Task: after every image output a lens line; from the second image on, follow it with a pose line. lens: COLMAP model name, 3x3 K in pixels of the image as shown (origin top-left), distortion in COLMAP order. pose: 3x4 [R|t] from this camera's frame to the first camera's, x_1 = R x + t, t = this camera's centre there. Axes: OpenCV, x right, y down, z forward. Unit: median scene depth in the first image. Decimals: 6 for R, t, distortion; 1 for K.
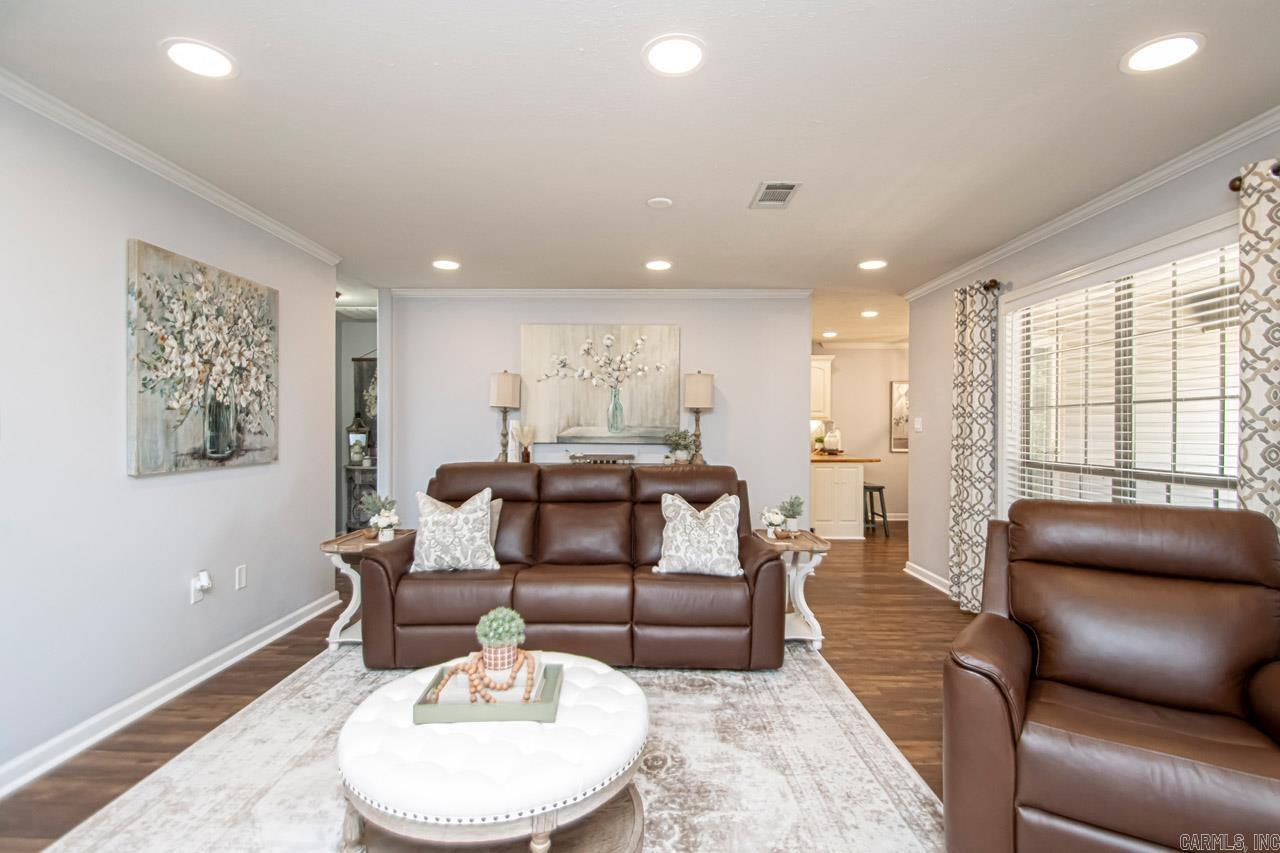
lens RADIAL K [[599.0, 0, 639.9], [0, 599.0, 429.1], [0, 0, 1]] dist [0.021778, -0.000624]
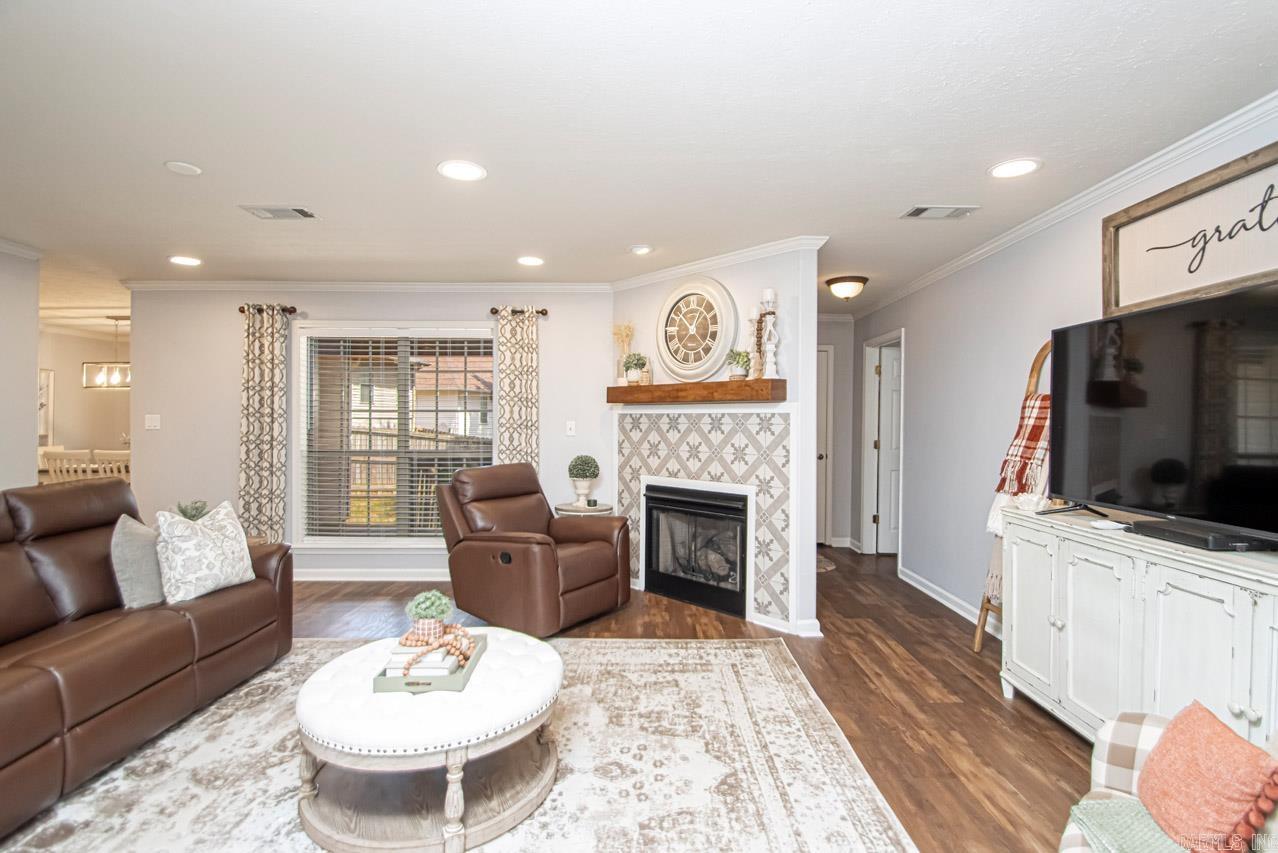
lens RADIAL K [[611.1, 0, 649.1], [0, 611.1, 424.0], [0, 0, 1]] dist [0.003524, -0.000072]
pose [[-0.018448, -0.007226, 0.999804, -0.861335], [-0.001606, 0.999973, 0.007197, -0.020481], [-0.999829, -0.001473, -0.018459, 0.362433]]
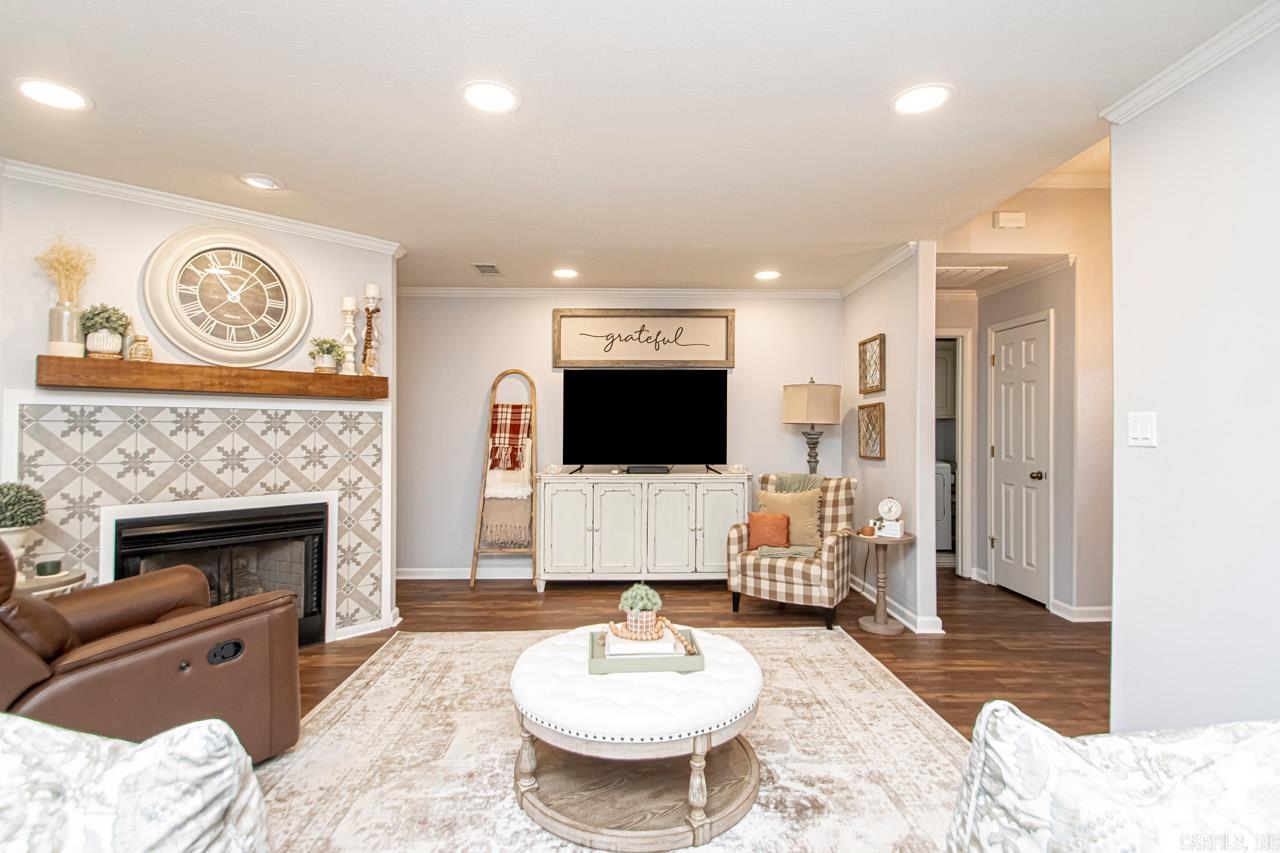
lens RADIAL K [[608.5, 0, 649.6], [0, 608.5, 411.7], [0, 0, 1]] dist [0.026928, -0.017687]
pose [[-0.998729, -0.004920, -0.050162, -0.112491], [-0.003740, 0.999715, -0.023576, -0.007078], [0.050264, -0.023358, -0.998463, 1.342167]]
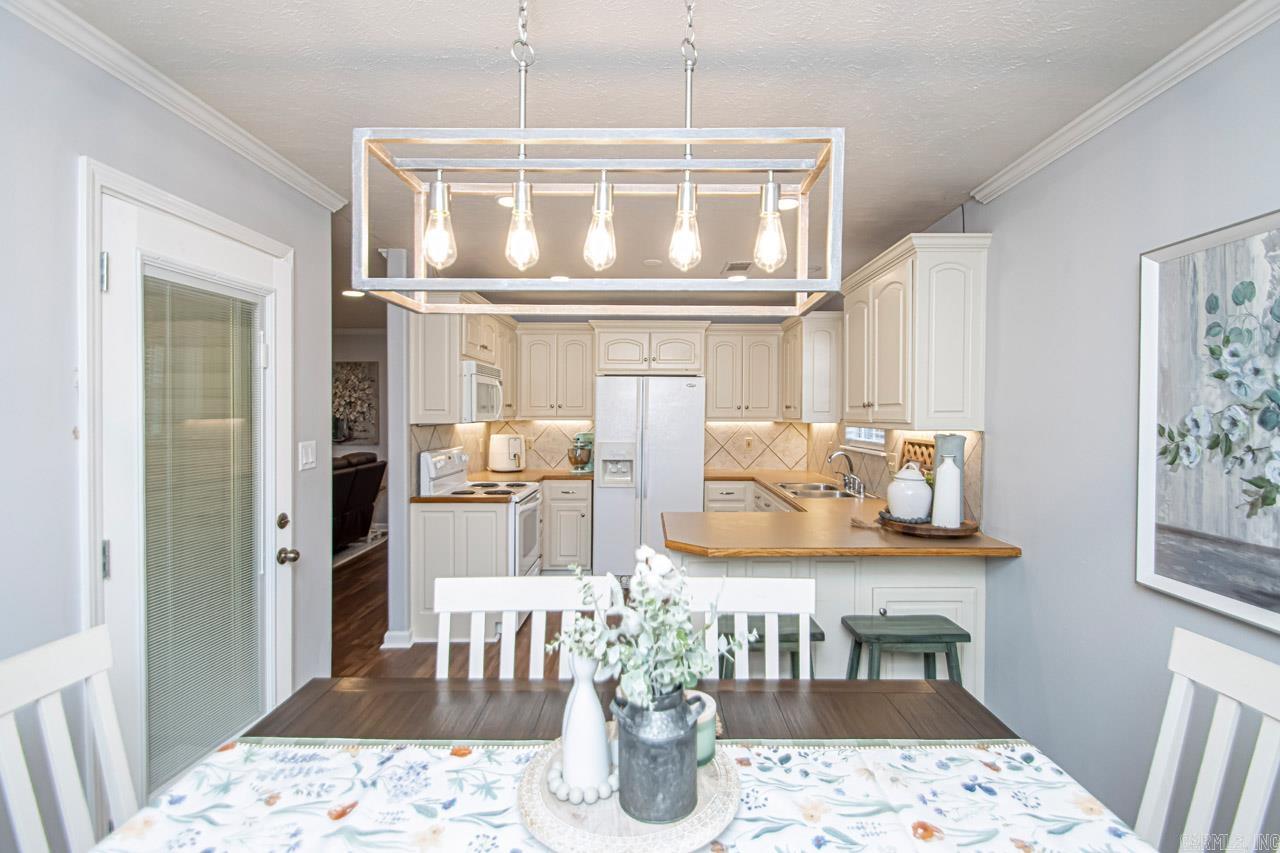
lens RADIAL K [[605.9, 0, 660.2], [0, 605.9, 415.1], [0, 0, 1]] dist [0.028181, -0.016174]
pose [[0.026932, 0.000831, -0.999637, 1.757445], [-0.004267, 0.999991, 0.000717, -0.062904], [0.999628, 0.004246, 0.026936, 2.231896]]
